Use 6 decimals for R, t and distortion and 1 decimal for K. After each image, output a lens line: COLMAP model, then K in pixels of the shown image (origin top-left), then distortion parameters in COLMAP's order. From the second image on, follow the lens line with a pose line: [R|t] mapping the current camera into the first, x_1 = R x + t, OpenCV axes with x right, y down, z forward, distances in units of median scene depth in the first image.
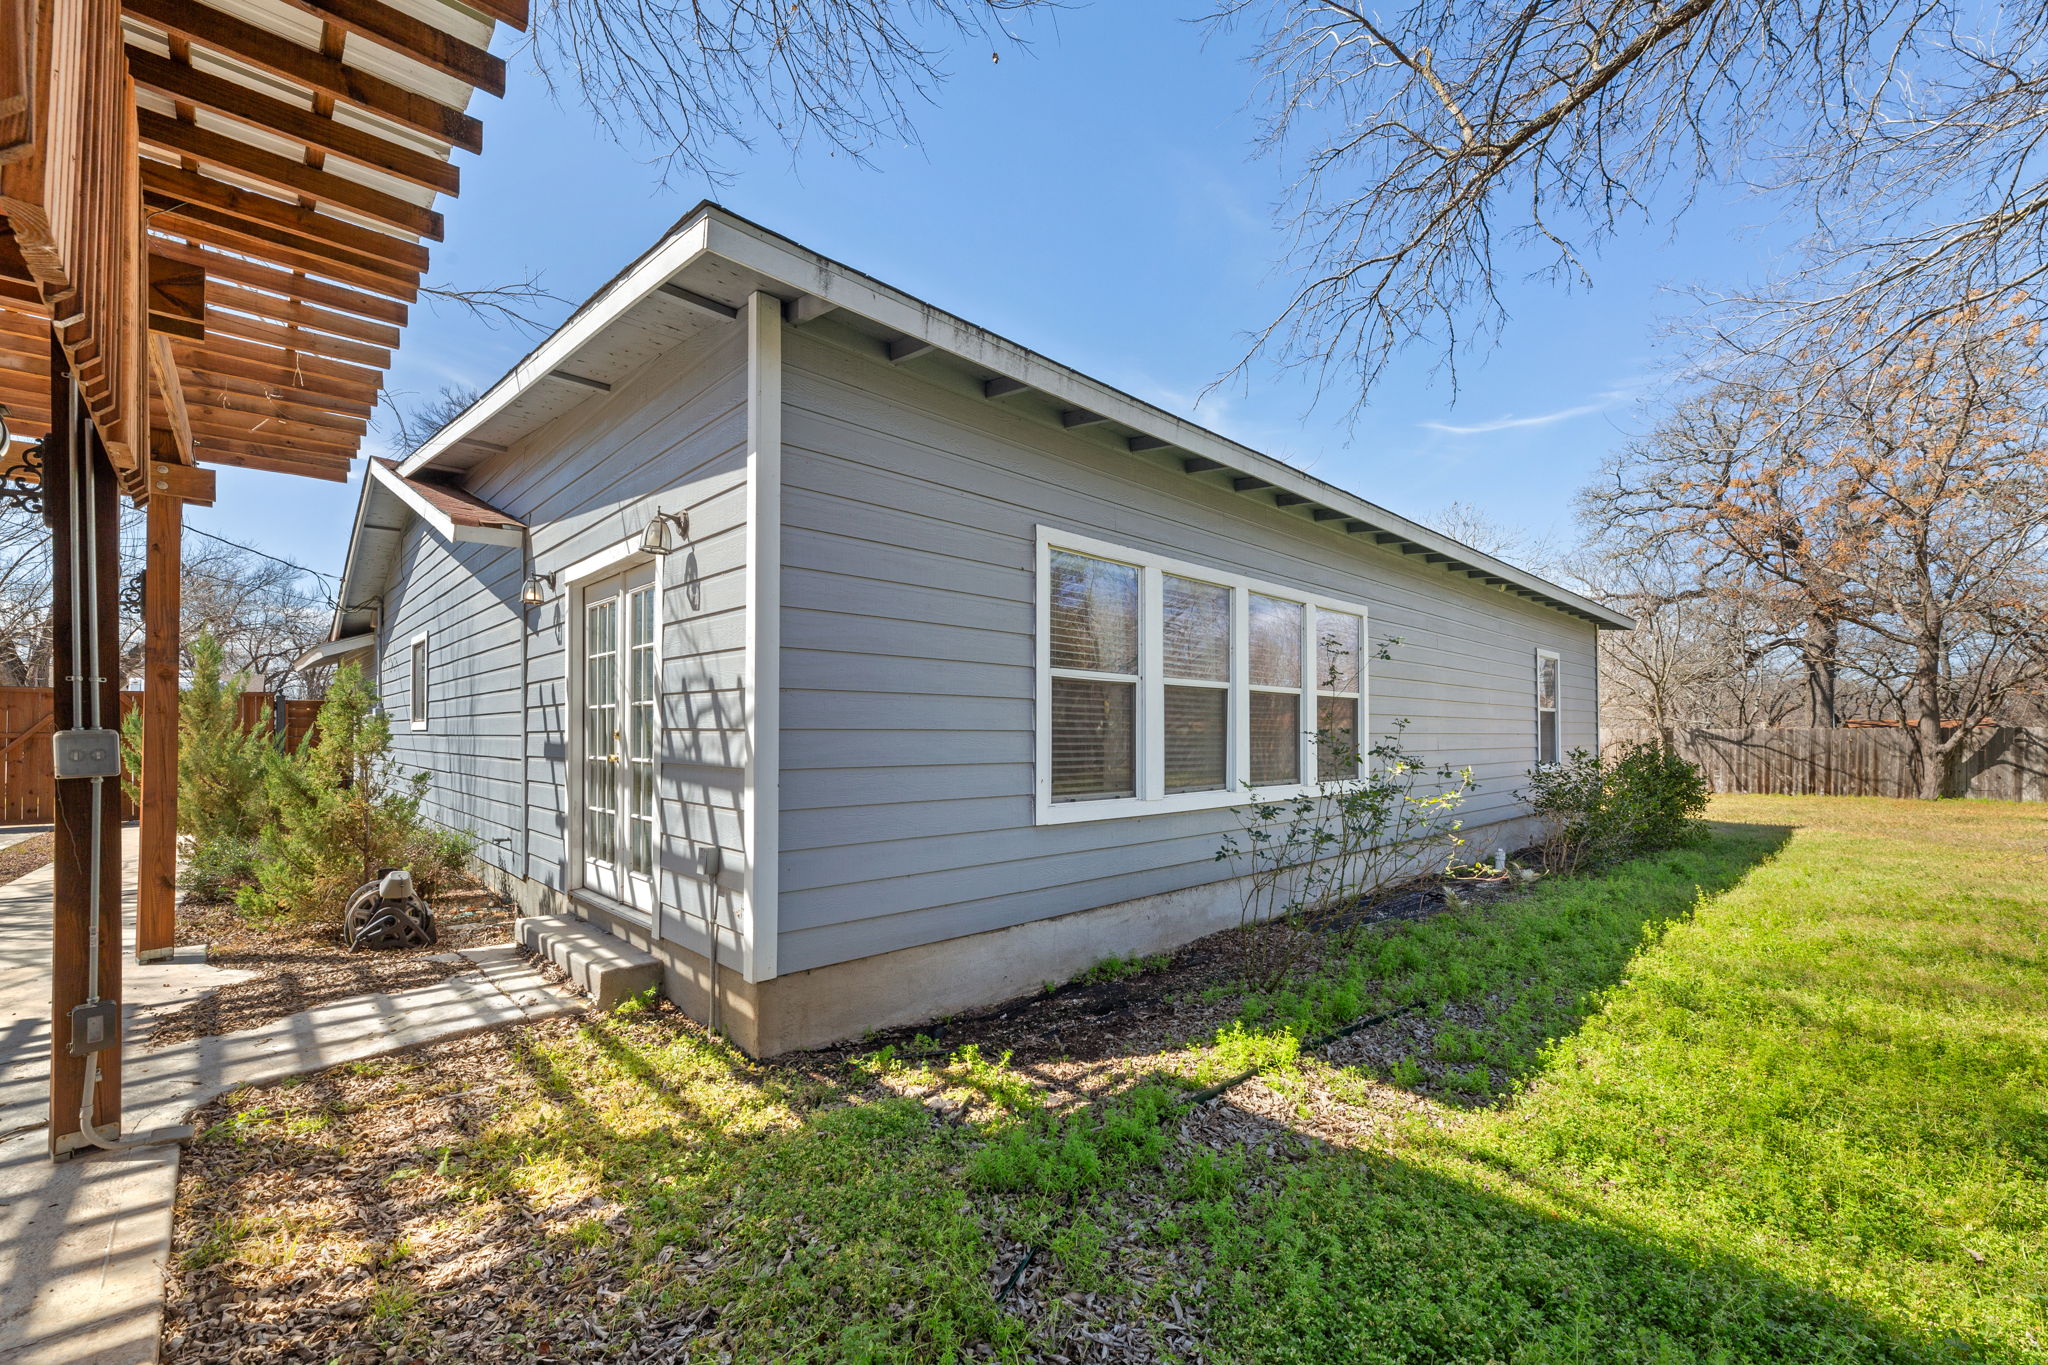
lens RADIAL K [[842.8, 0, 1027.1], [0, 842.8, 710.2], [0, 0, 1]] dist [-0.000049, -0.000302]
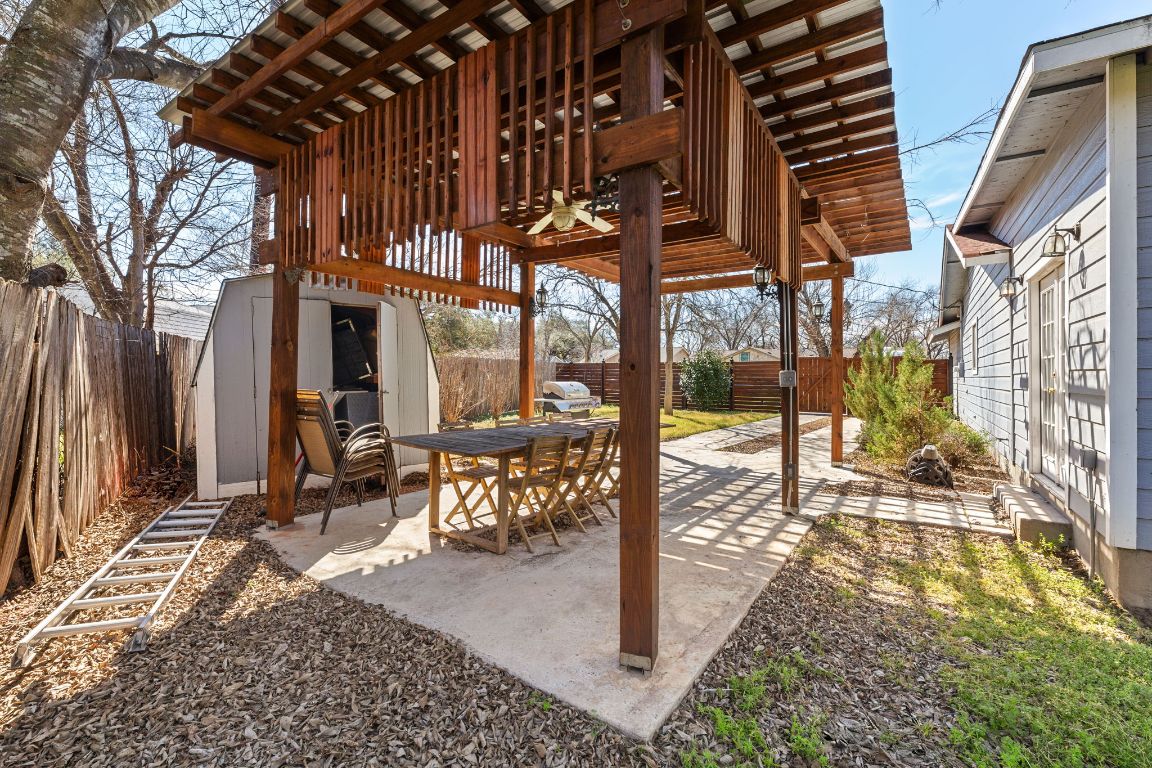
lens RADIAL K [[463.2, 0, 574.4], [0, 463.2, 378.0], [0, 0, 1]] dist [-0.000748, -0.000259]
pose [[0.214806, 0.005534, -0.976641, 0.170777], [0.022686, 0.999686, 0.010655, 0.007298], [0.976393, -0.024445, 0.214613, -0.043460]]
